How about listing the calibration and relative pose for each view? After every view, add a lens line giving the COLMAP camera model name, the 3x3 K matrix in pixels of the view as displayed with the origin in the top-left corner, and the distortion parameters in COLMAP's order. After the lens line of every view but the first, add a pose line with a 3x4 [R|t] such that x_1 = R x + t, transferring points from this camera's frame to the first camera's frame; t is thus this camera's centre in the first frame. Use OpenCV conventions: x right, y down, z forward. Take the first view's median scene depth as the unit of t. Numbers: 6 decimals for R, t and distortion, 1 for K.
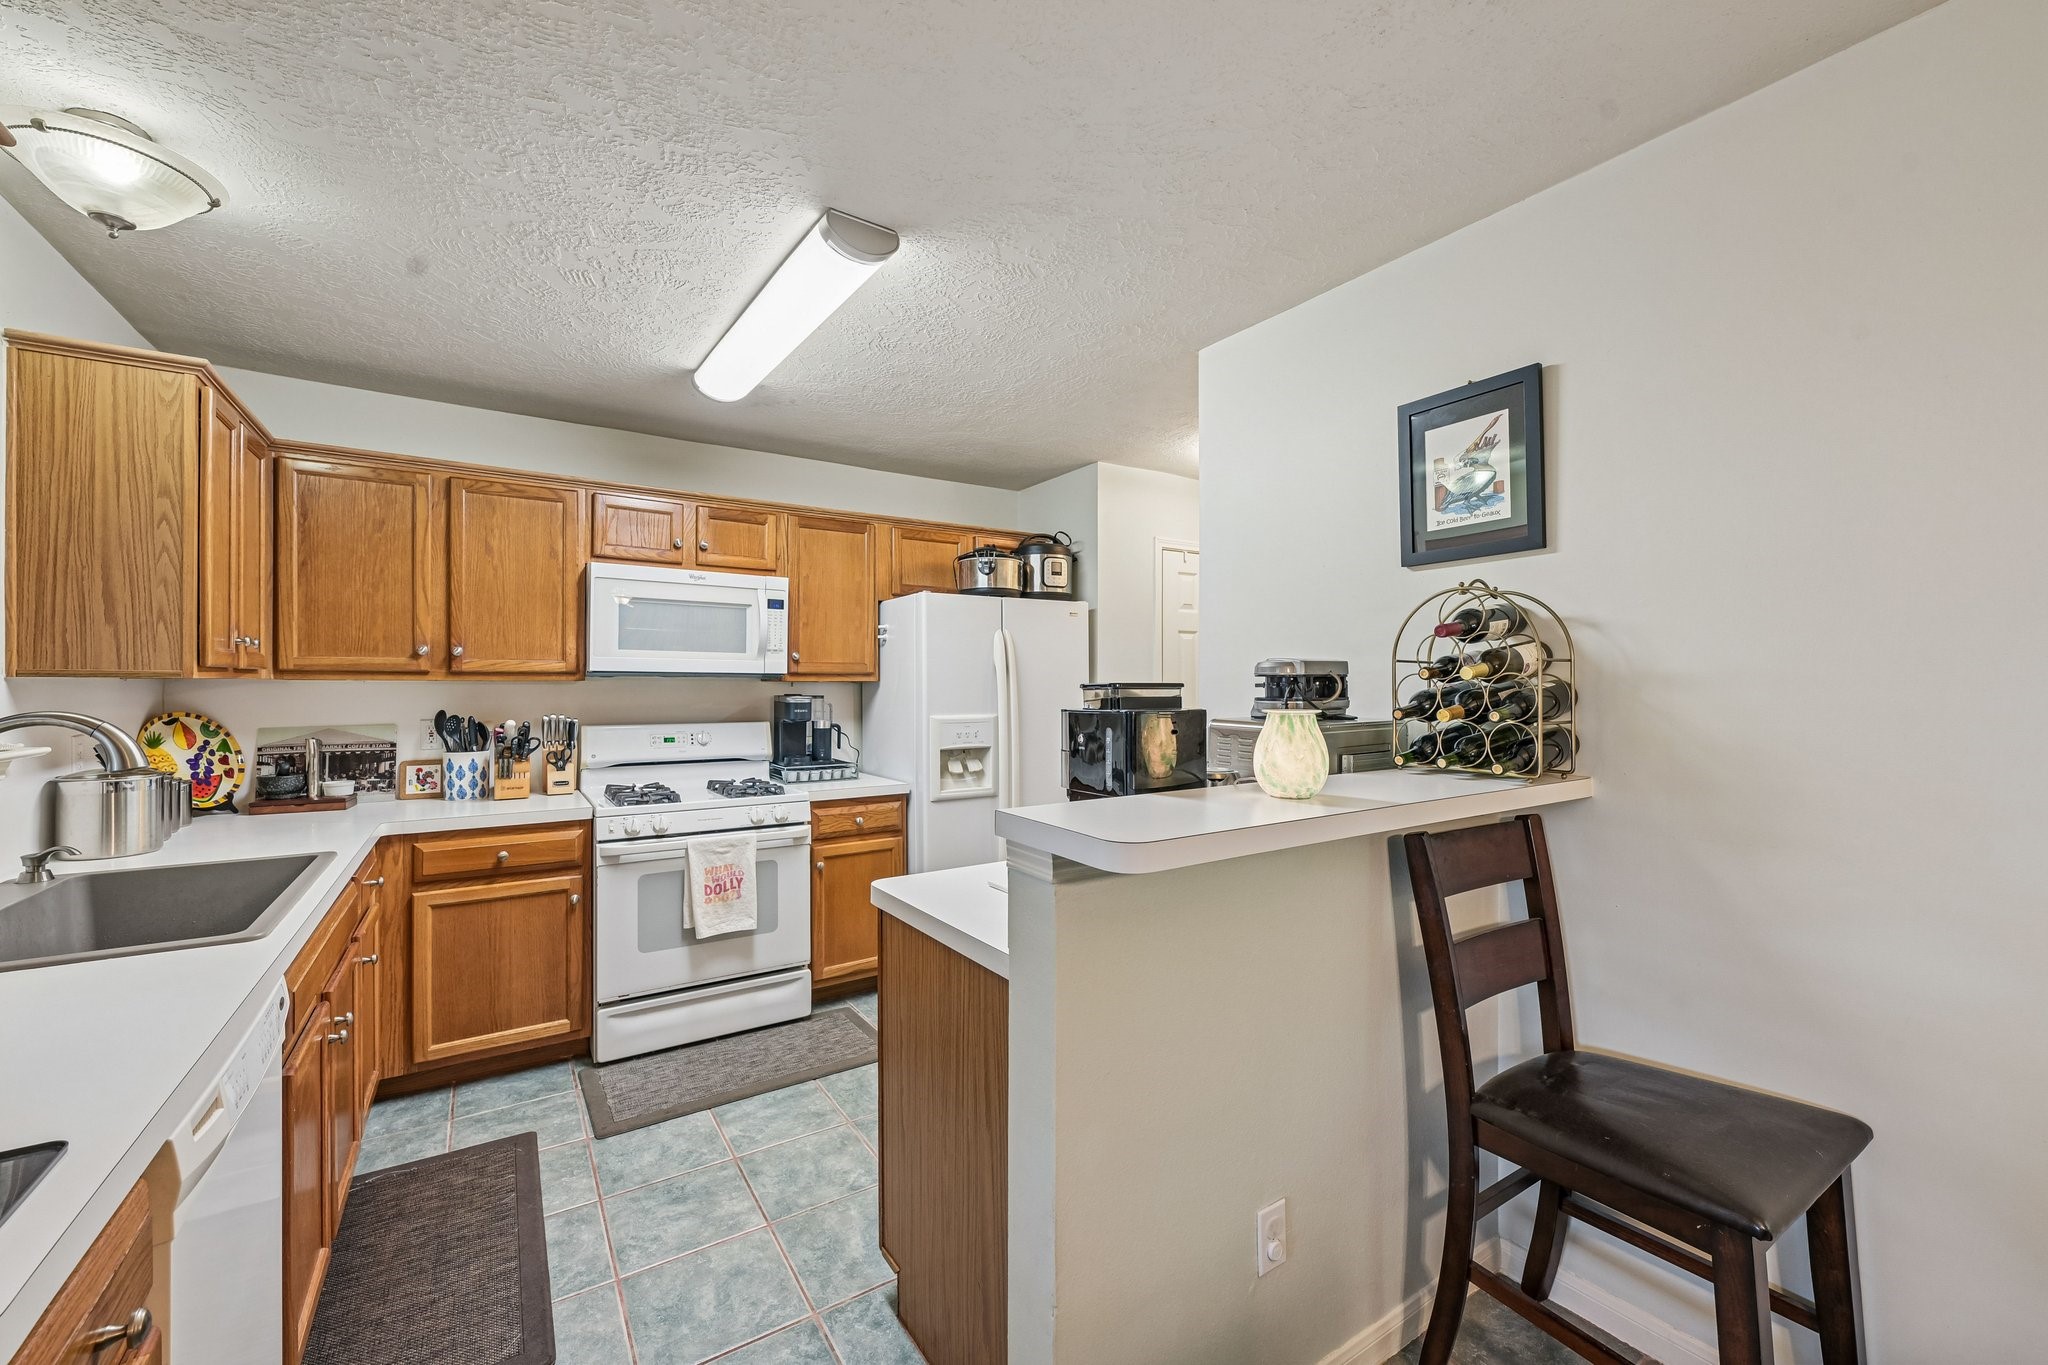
lens RADIAL K [[810.6, 0, 1023.9], [0, 810.6, 685.4], [0, 0, 1]] dist [-0.000910, -0.000478]
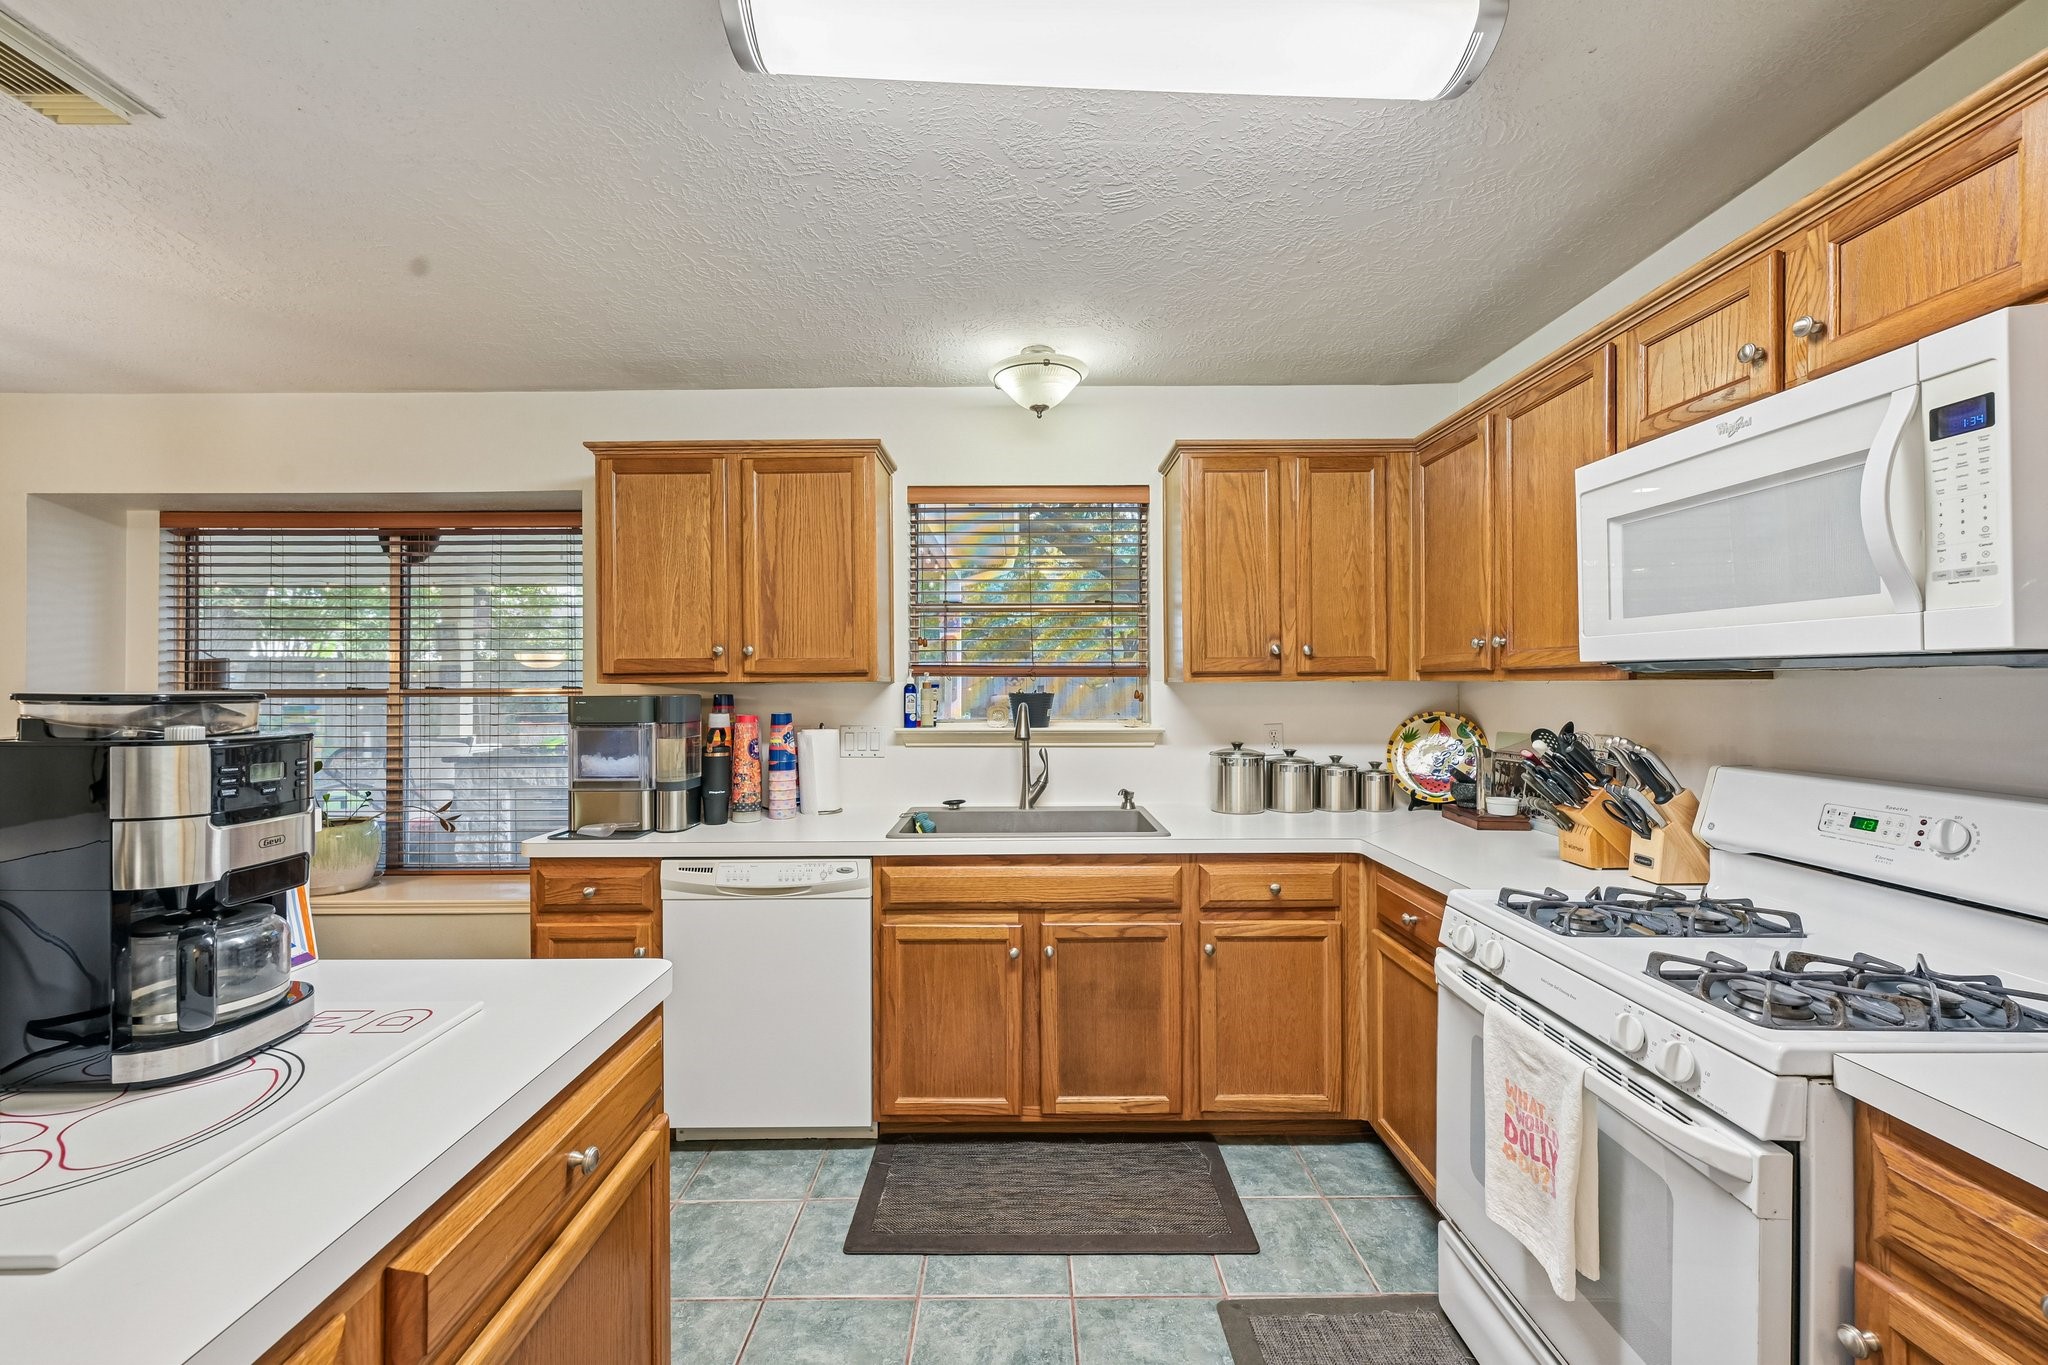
lens RADIAL K [[810.6, 0, 1023.5], [0, 810.6, 684.2], [0, 0, 1]] dist [-0.000910, -0.000478]
pose [[-0.550378, 0.000410, -0.834915, 0.147391], [0.003509, 0.999992, -0.001822, -0.003143], [0.834908, -0.003933, -0.550376, 0.992452]]
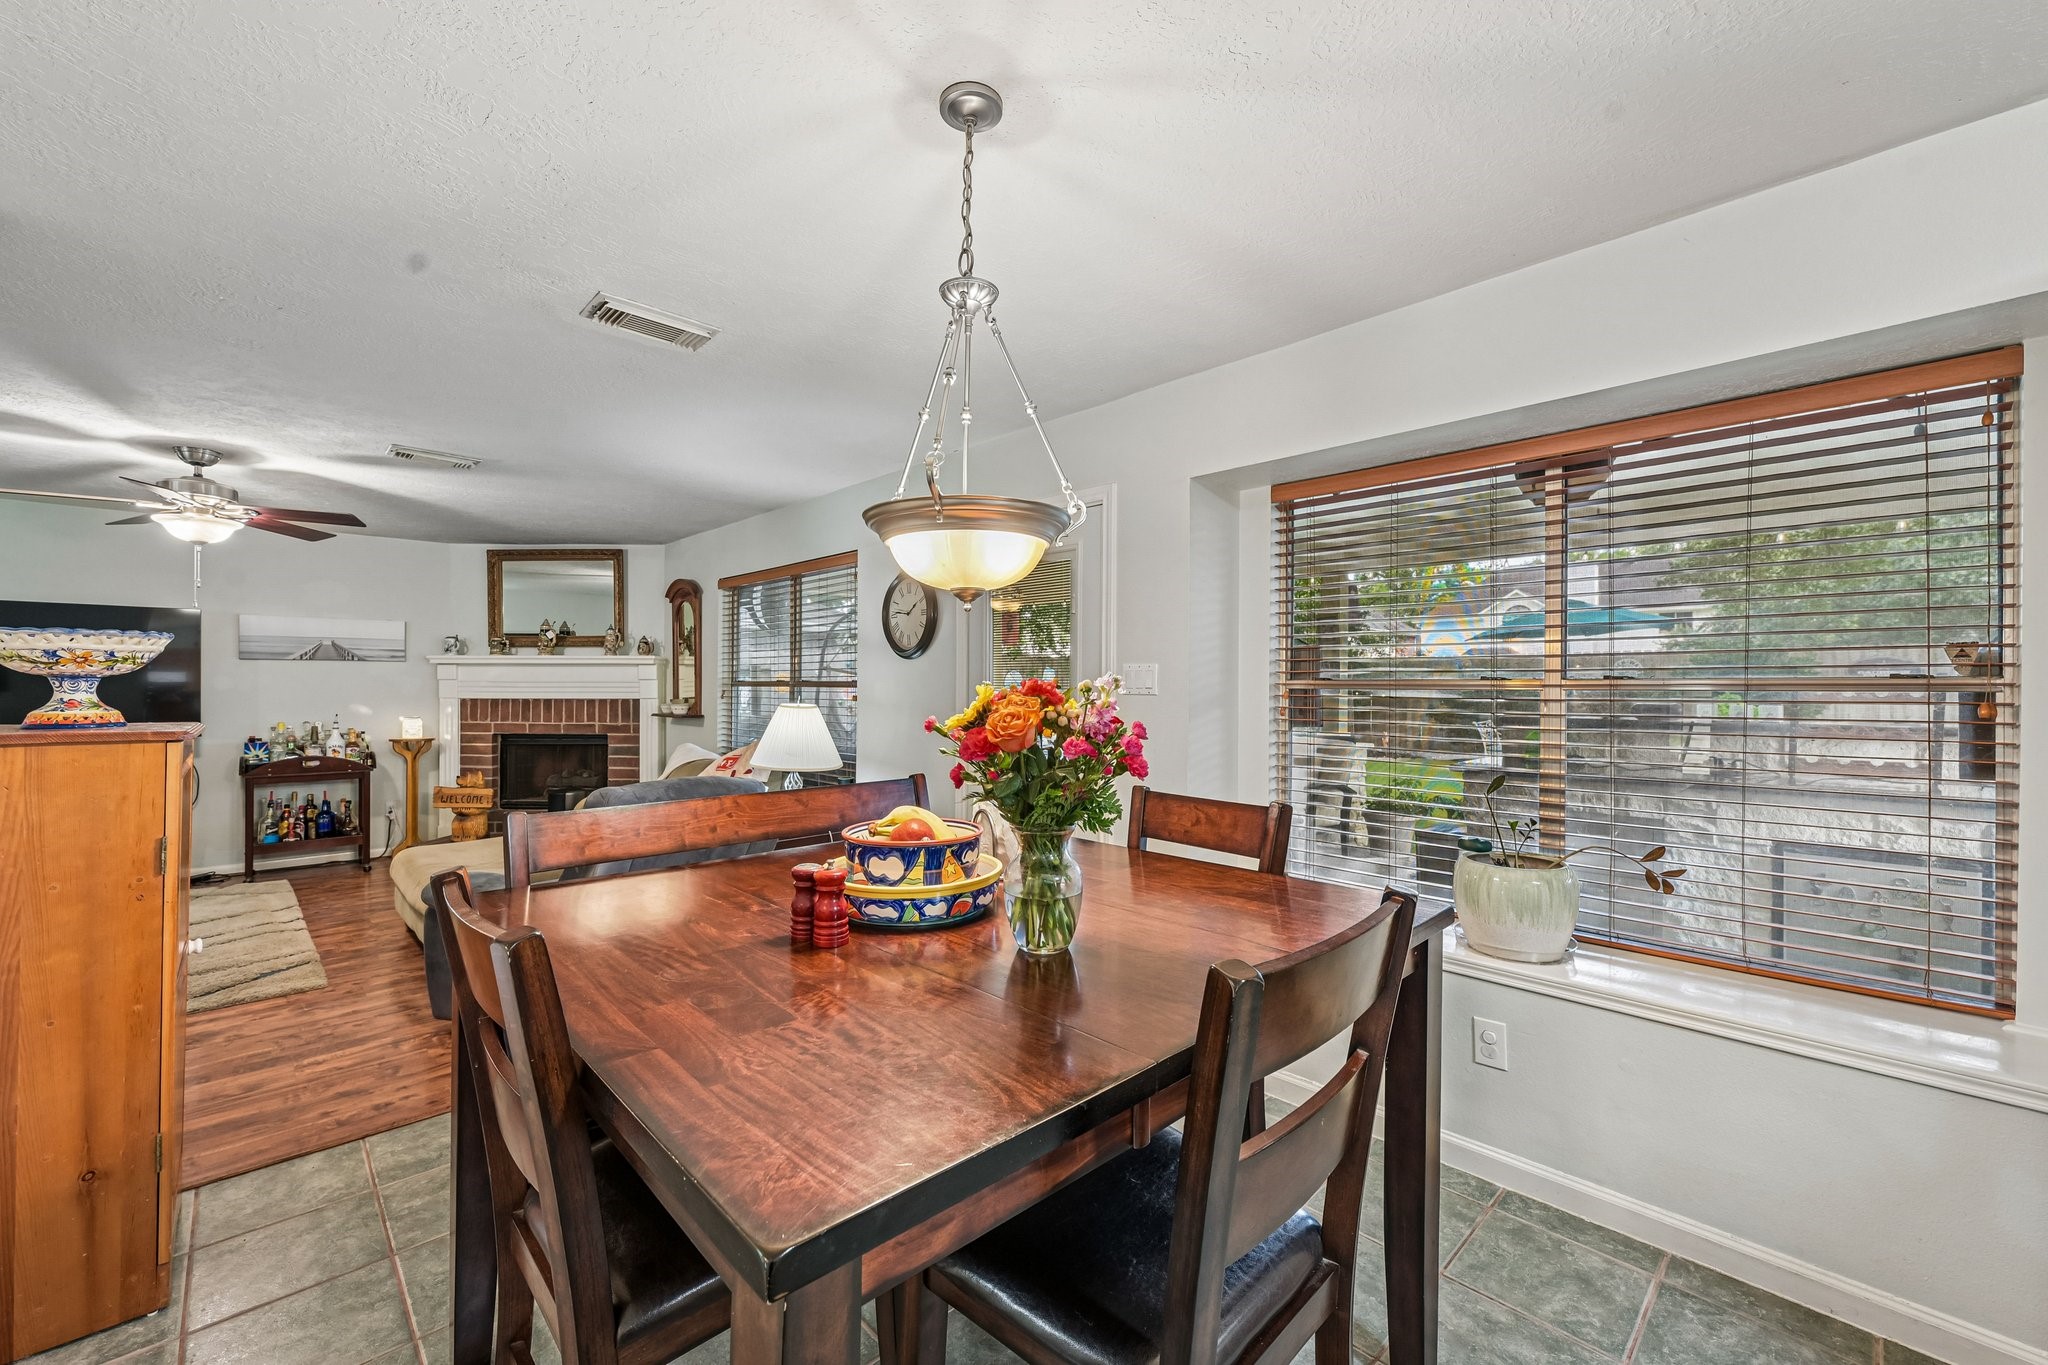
lens RADIAL K [[810.6, 0, 1016.0], [0, 810.6, 680.0], [0, 0, 1]] dist [-0.000910, -0.000478]
pose [[-0.983396, 0.001722, -0.181464, 0.365236], [0.002214, 0.999994, -0.002508, 0.000151], [0.181459, -0.002868, -0.983394, 0.357017]]
